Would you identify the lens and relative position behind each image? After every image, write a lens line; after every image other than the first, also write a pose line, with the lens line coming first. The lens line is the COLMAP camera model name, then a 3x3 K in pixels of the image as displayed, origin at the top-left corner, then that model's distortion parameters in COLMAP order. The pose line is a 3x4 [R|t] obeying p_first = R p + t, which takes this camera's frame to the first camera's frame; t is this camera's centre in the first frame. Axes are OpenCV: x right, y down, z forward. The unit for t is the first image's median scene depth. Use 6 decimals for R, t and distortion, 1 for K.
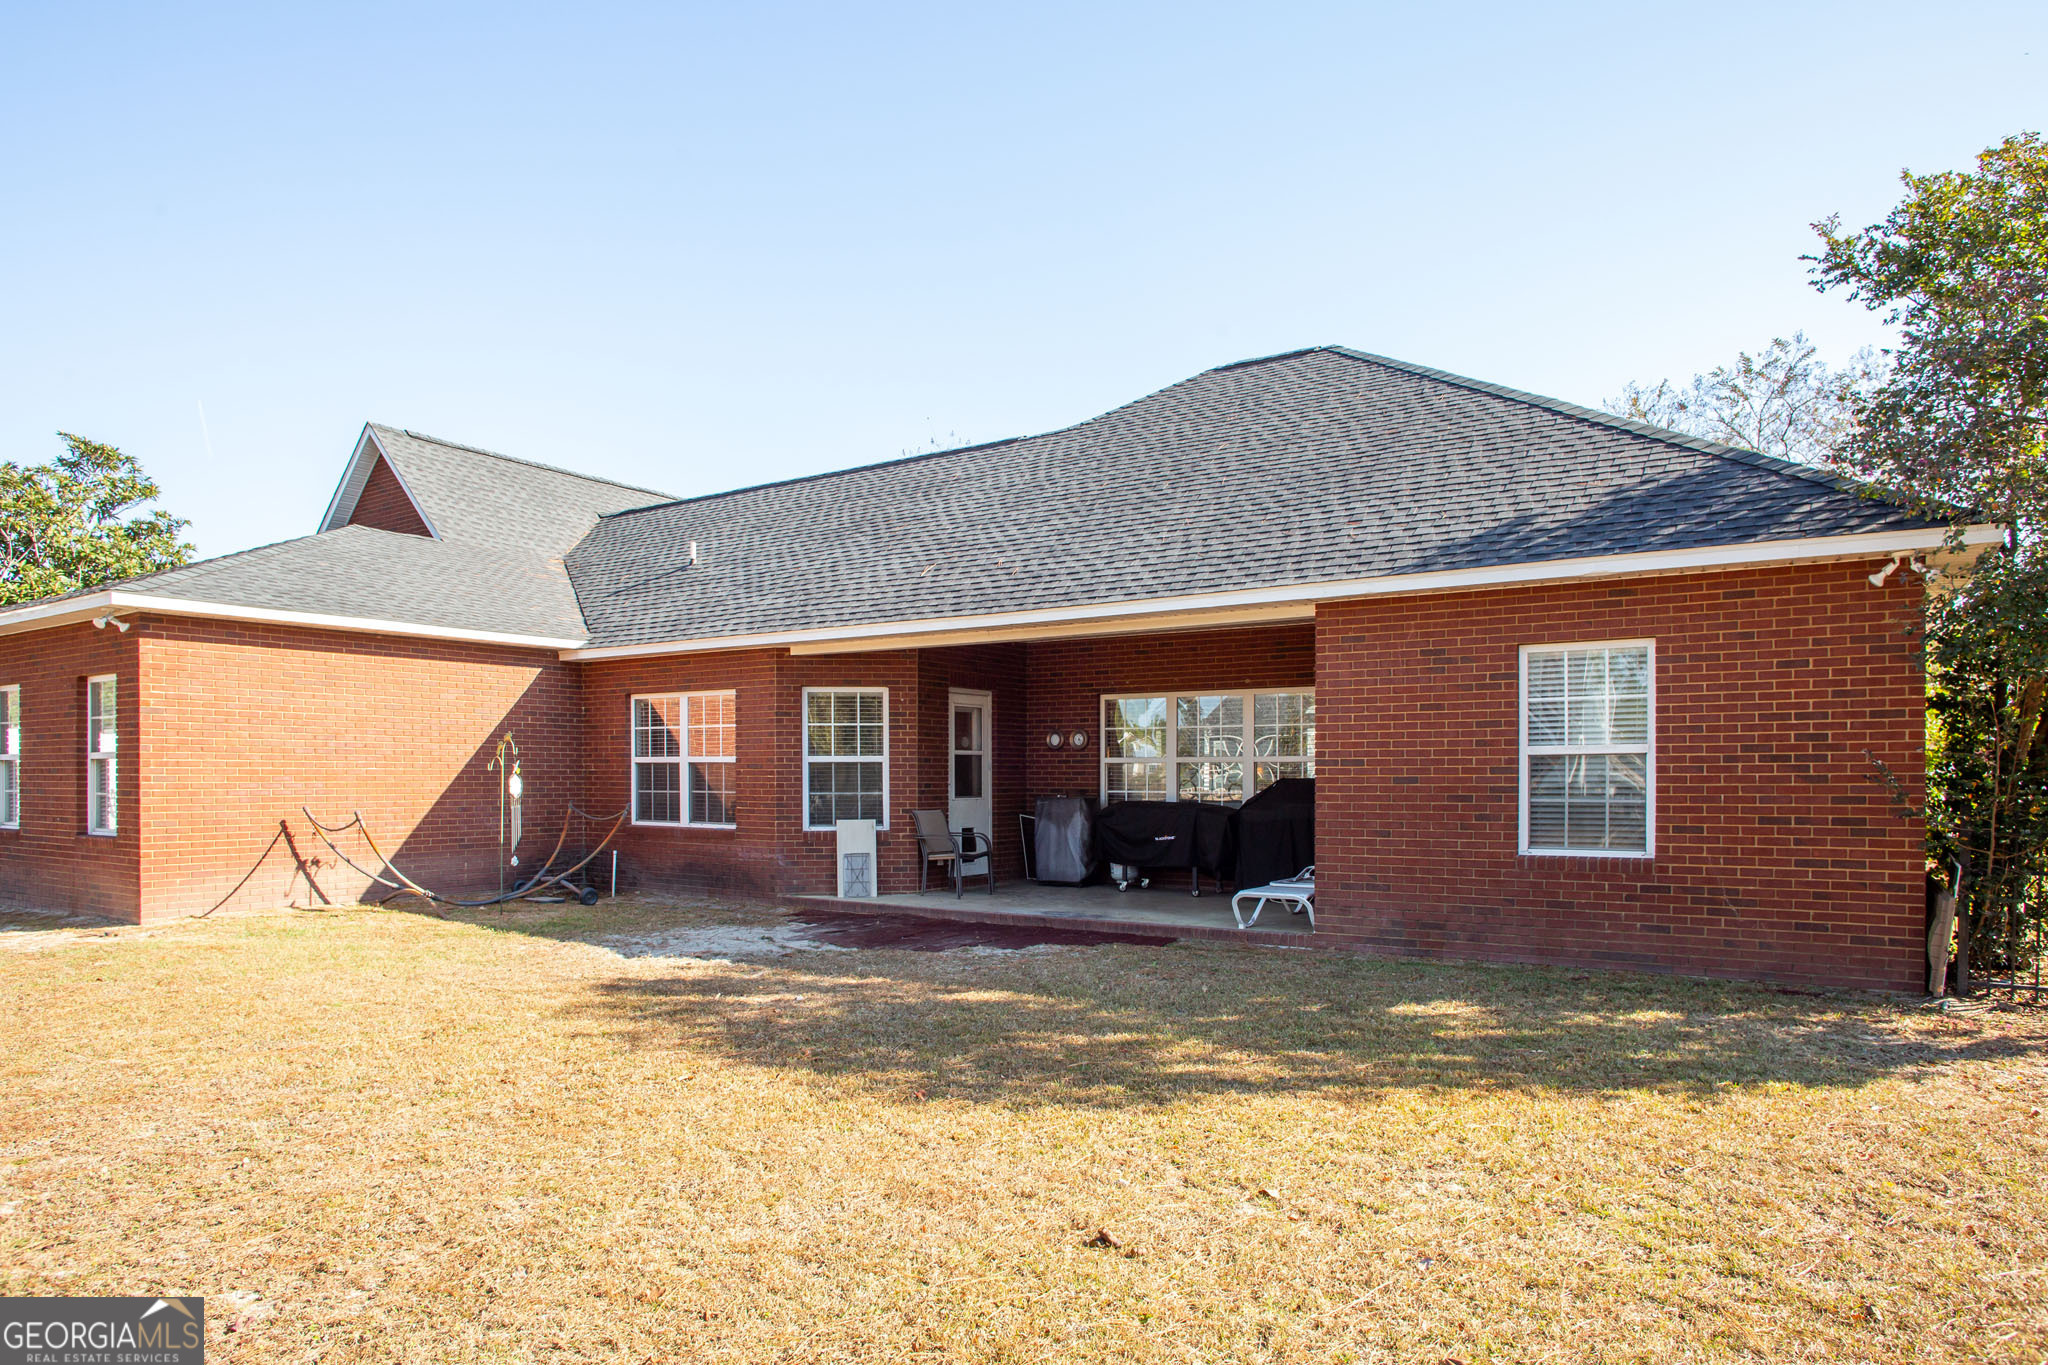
lens RADIAL K [[1176.9, 0, 1016.8], [0, 1176.9, 725.0], [0, 0, 1]] dist [-0.029250, 0.032840]
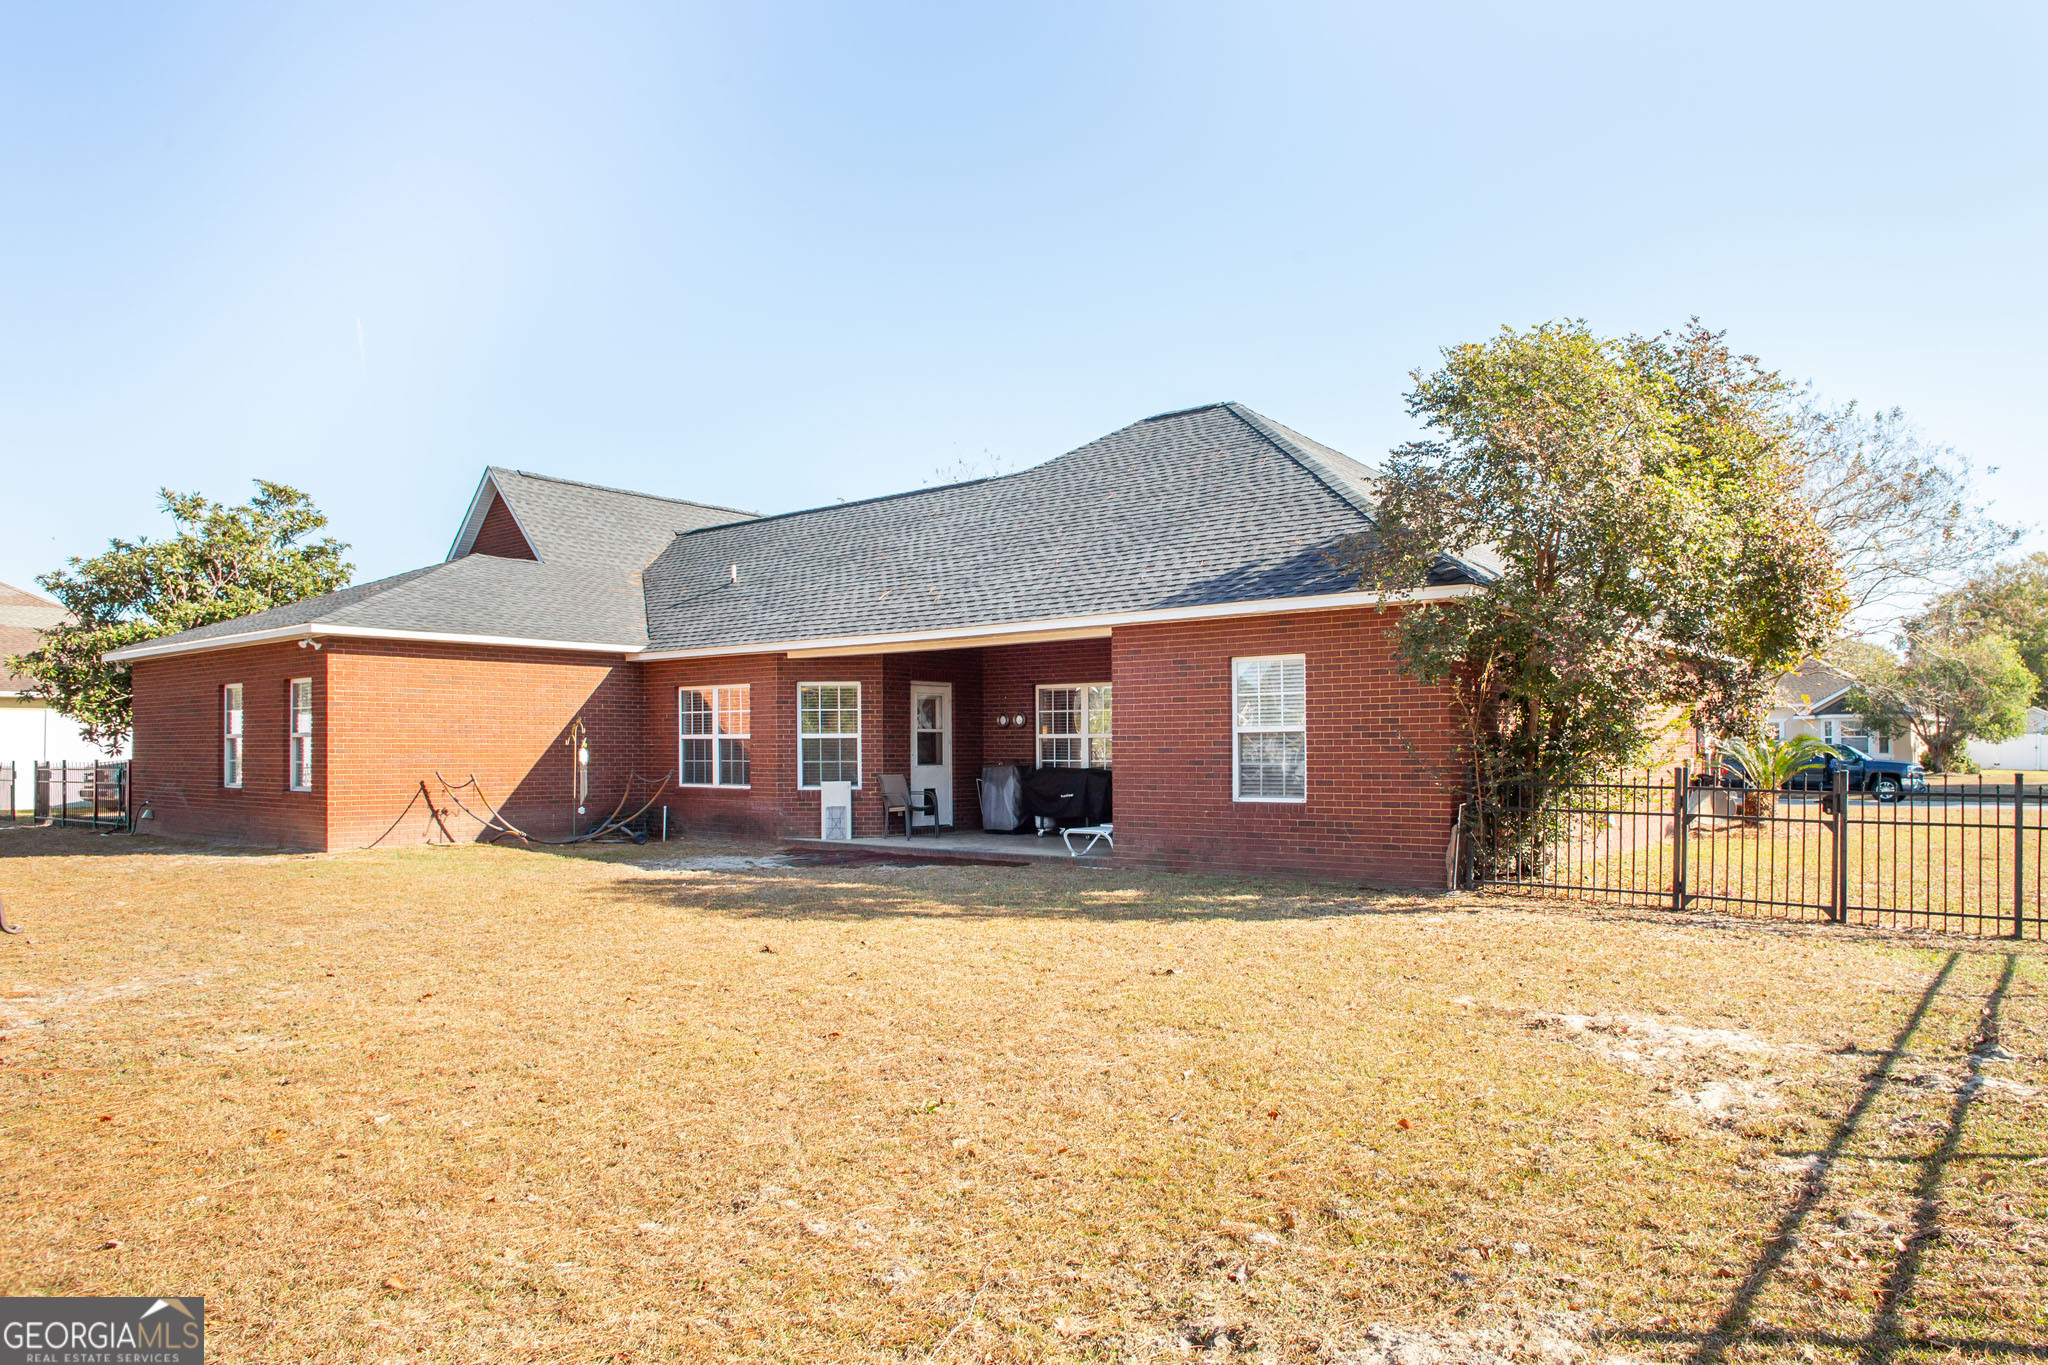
lens RADIAL K [[1182.0, 0, 1024.0], [0, 1182.0, 682.5], [0, 0, 1]] dist [0.018426, -0.000414]
pose [[0.995860, -0.006008, -0.090703, 0.195360], [0.004627, 0.999870, -0.015436, -0.009806], [0.090784, 0.014952, 0.995758, -0.313300]]
